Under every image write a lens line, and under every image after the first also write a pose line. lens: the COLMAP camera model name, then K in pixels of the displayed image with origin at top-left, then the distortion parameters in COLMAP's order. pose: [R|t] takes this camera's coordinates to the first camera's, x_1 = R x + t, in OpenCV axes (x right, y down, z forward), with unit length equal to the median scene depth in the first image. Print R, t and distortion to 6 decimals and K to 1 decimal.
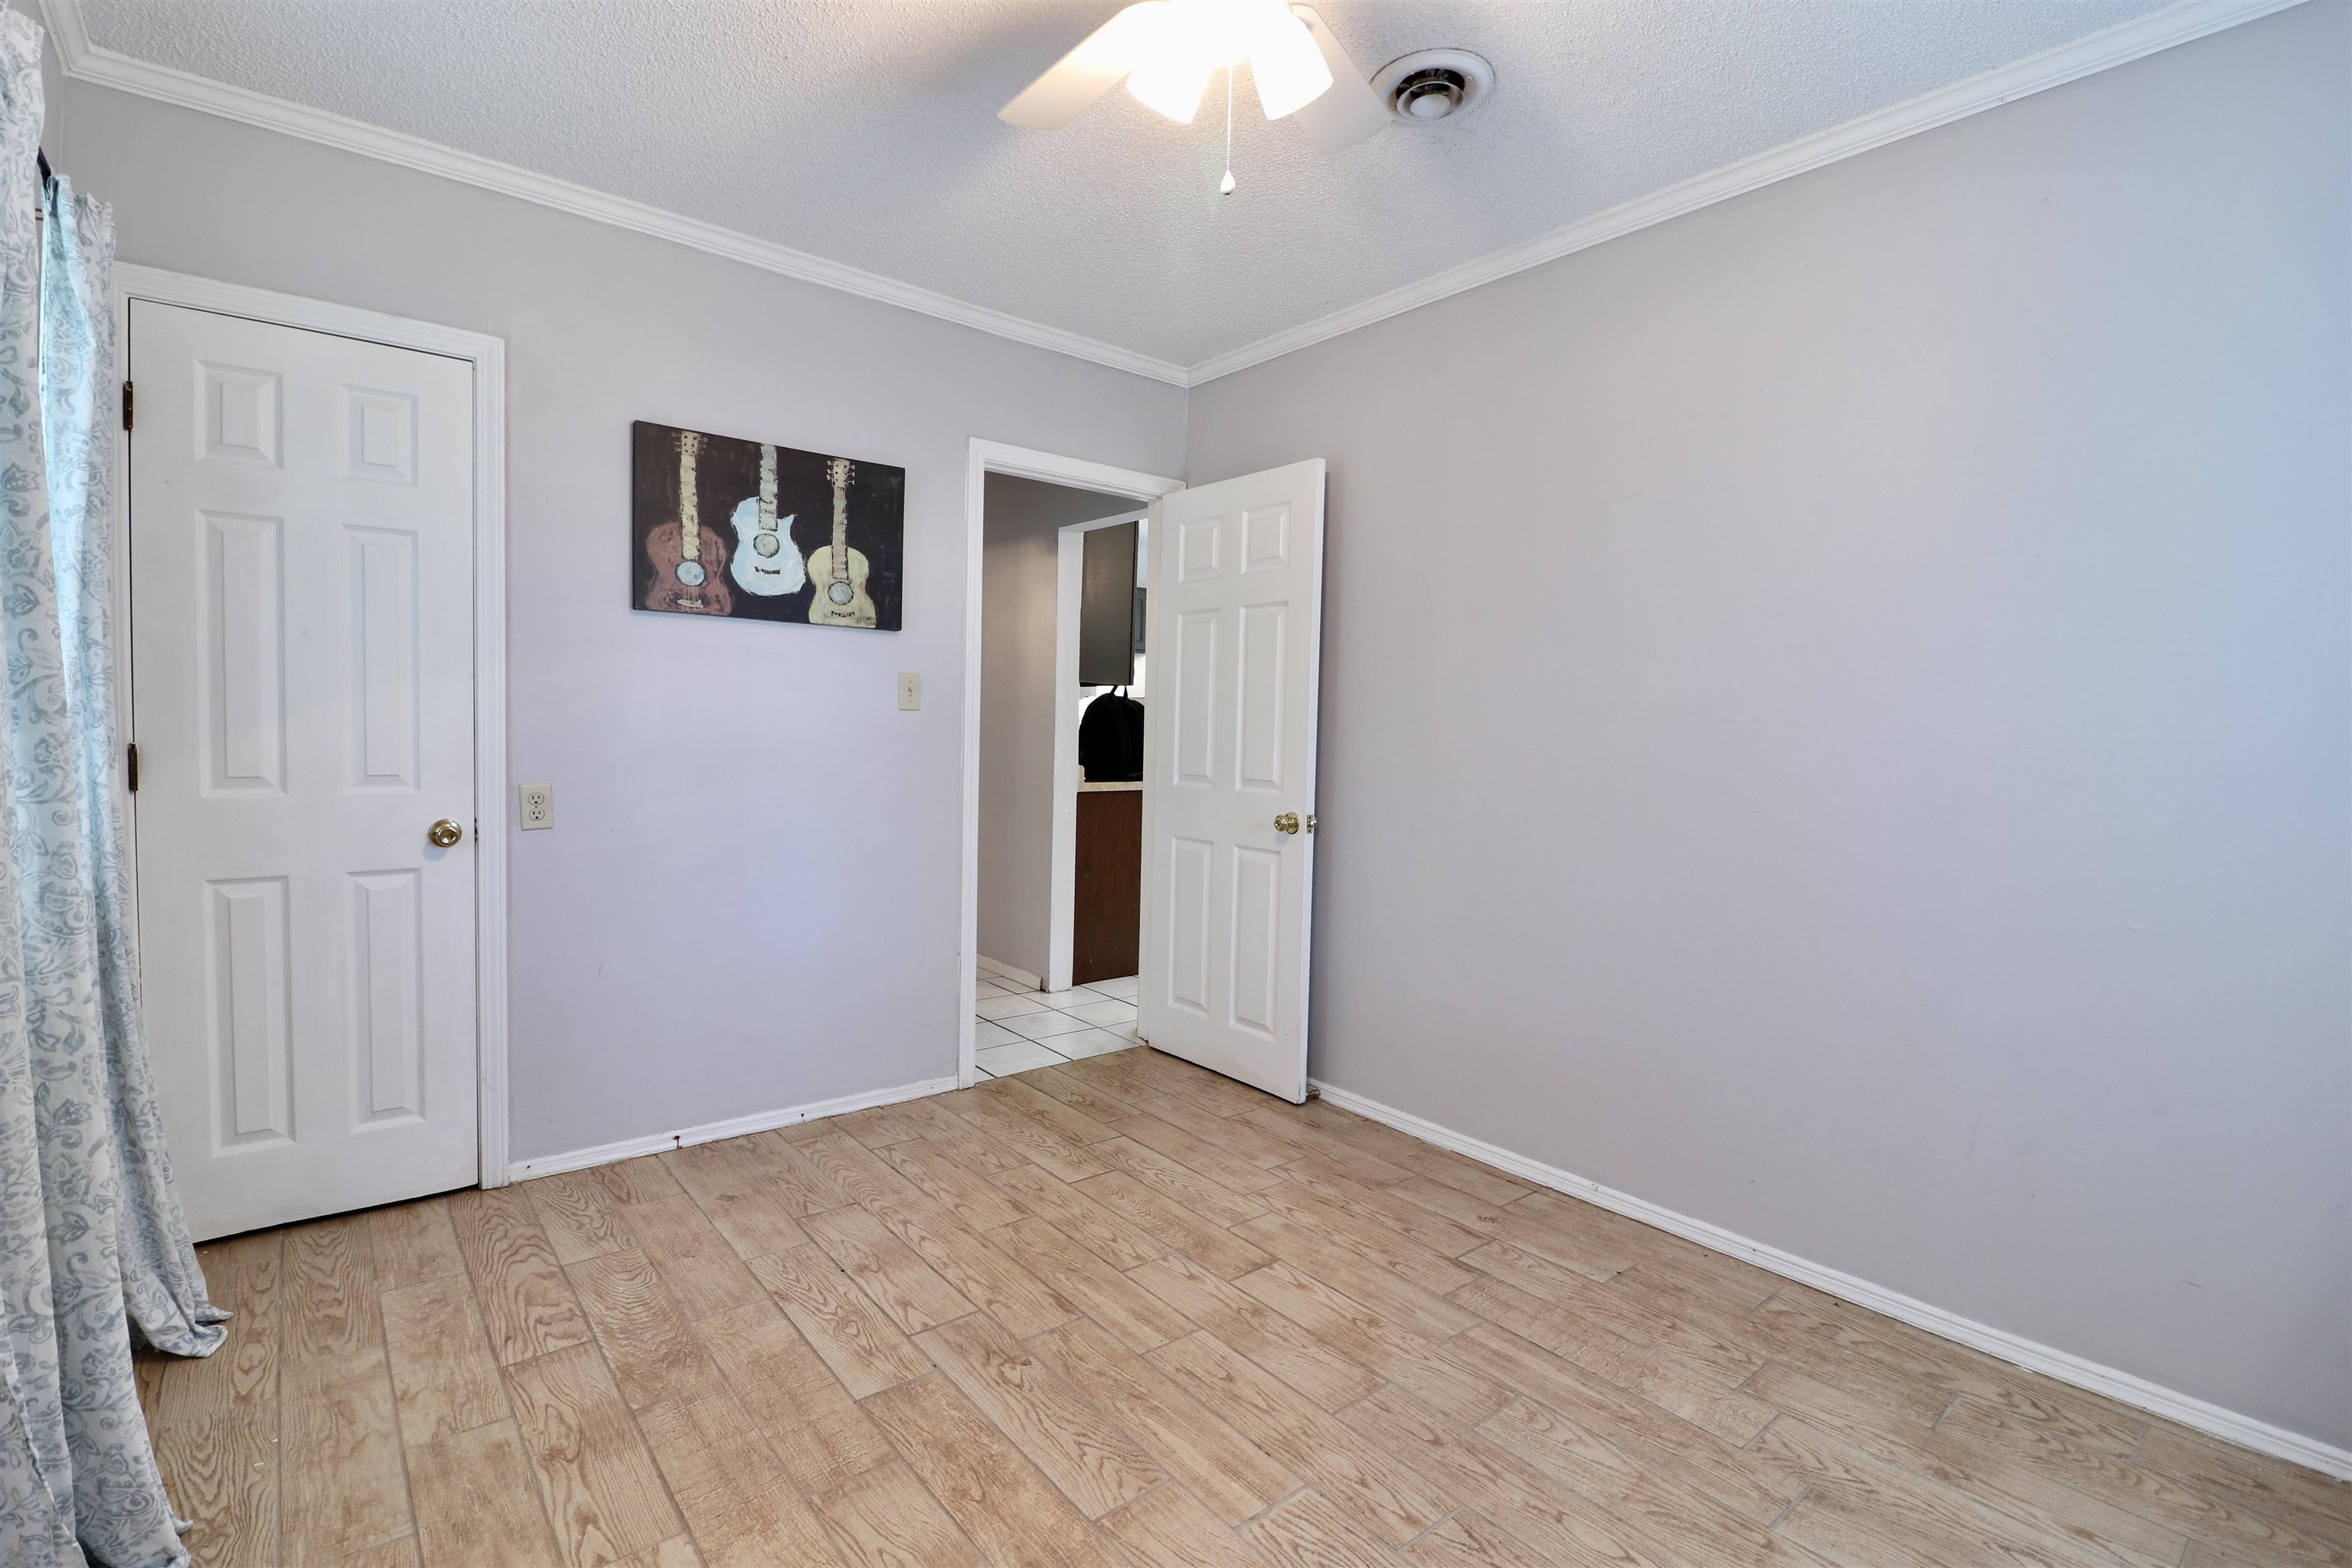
lens RADIAL K [[1080.6, 0, 1166.3], [0, 1080.6, 770.4], [0, 0, 1]] dist [-0.001740, -0.011331]
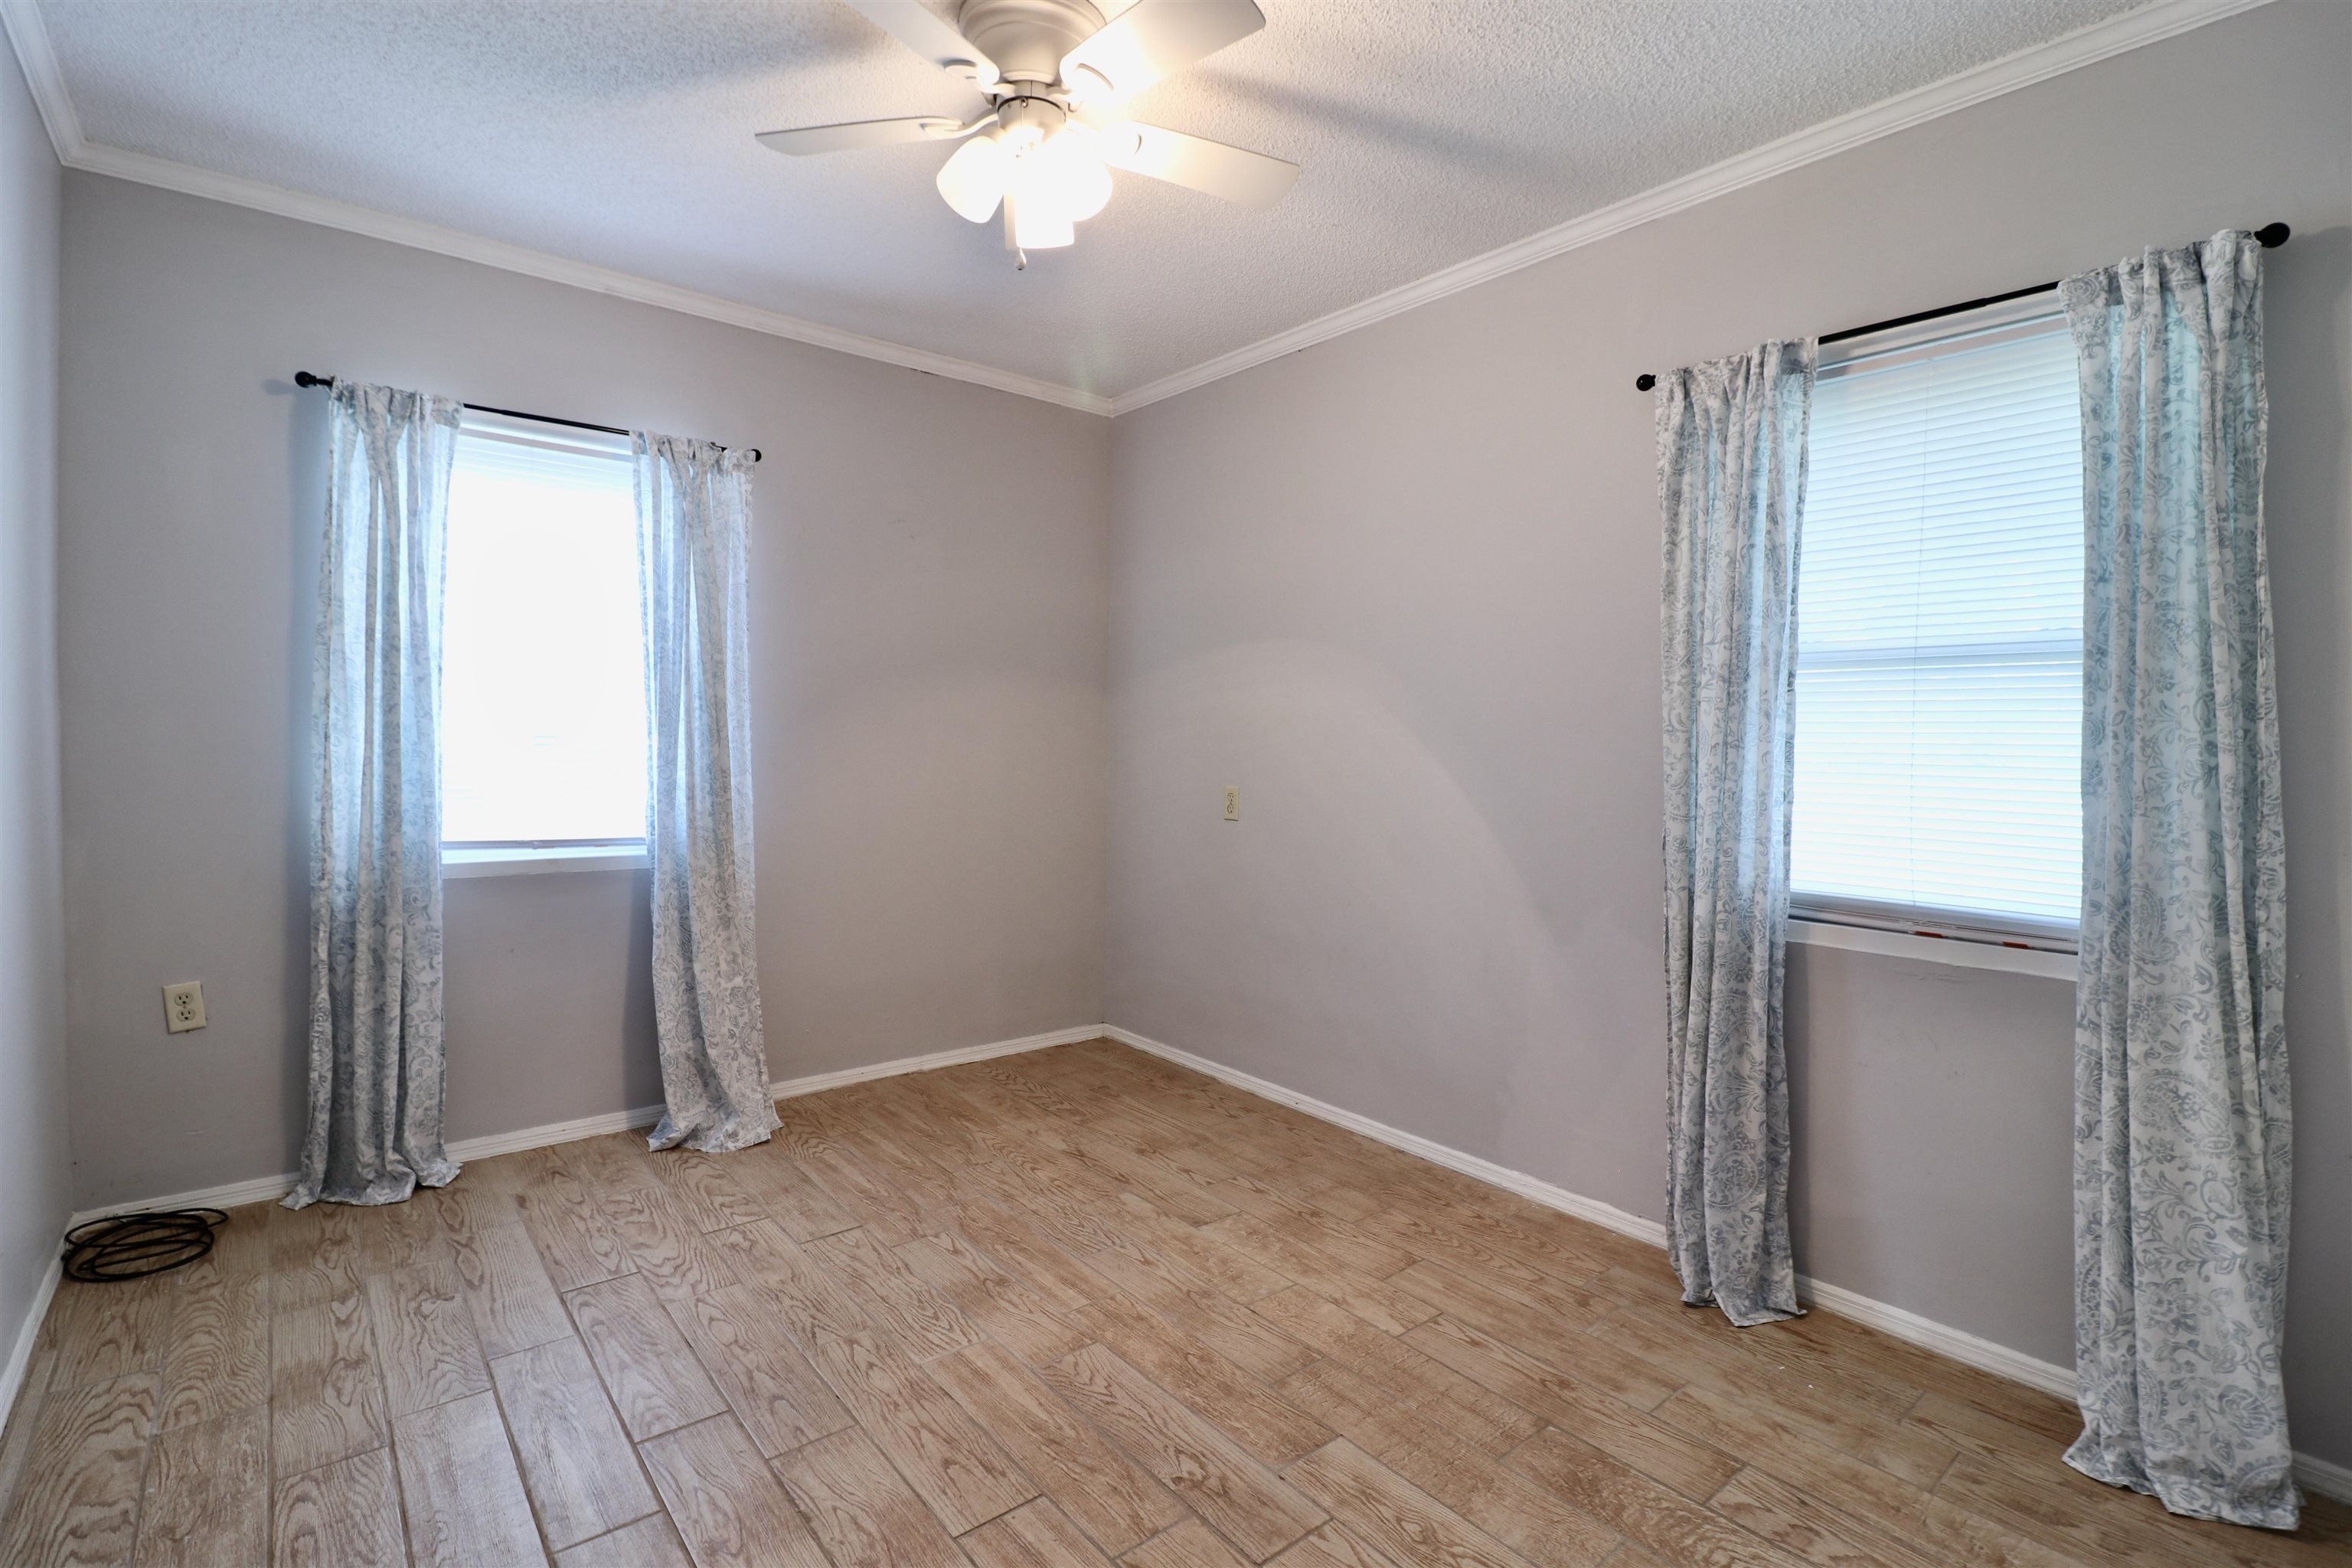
lens RADIAL K [[1080.6, 0, 1166.3], [0, 1080.6, 770.4], [0, 0, 1]] dist [-0.001740, -0.011331]
pose [[-0.999205, -0.039515, -0.005304, -0.096544], [-0.039810, 0.996114, 0.078567, -0.086014], [0.002179, 0.078716, -0.996895, 1.869330]]
